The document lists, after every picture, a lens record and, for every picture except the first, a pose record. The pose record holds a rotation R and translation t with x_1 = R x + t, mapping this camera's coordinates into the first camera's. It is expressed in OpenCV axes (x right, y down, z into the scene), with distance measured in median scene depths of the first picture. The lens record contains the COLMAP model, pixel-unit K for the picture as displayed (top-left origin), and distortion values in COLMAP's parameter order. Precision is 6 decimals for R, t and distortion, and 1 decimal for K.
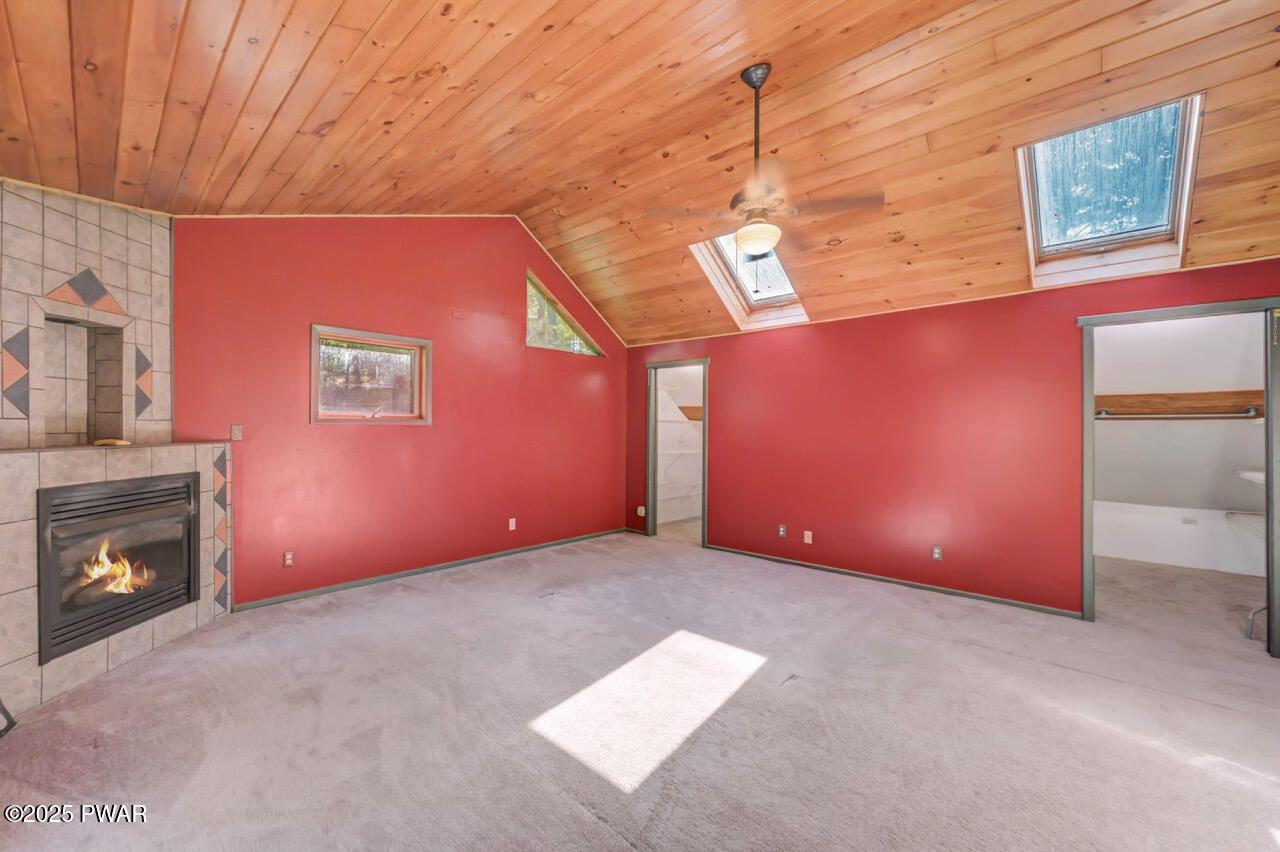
lens RADIAL K [[515.5, 0, 639.7], [0, 515.5, 425.7], [0, 0, 1]] dist [0.000799, 0.000039]
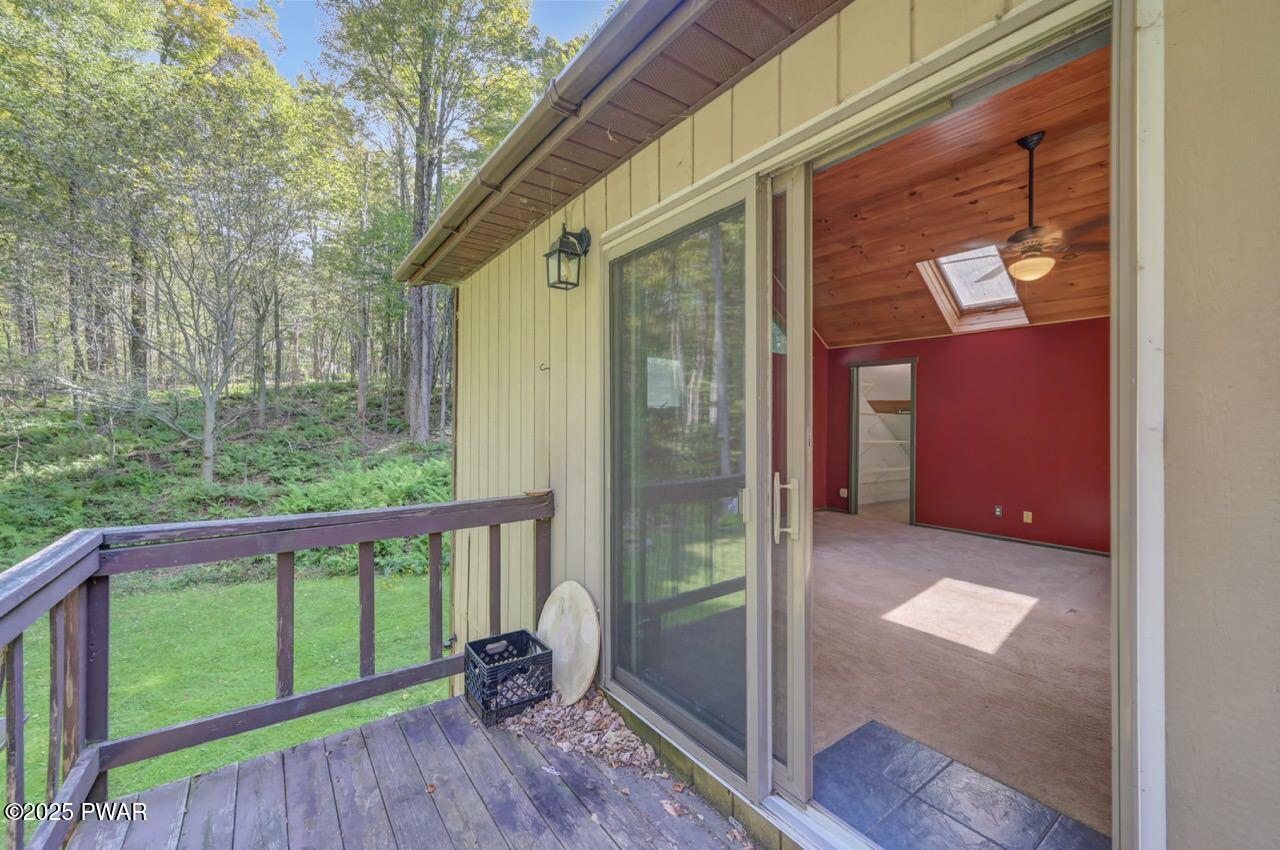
lens RADIAL K [[515.5, 0, 639.8], [0, 515.5, 419.9], [0, 0, 1]] dist [0.000799, 0.000039]
pose [[0.981151, 0.004636, -0.193187, -0.271072], [-0.005028, 0.999986, -0.001540, 0.011014], [0.193177, 0.002482, 0.981161, -0.250320]]
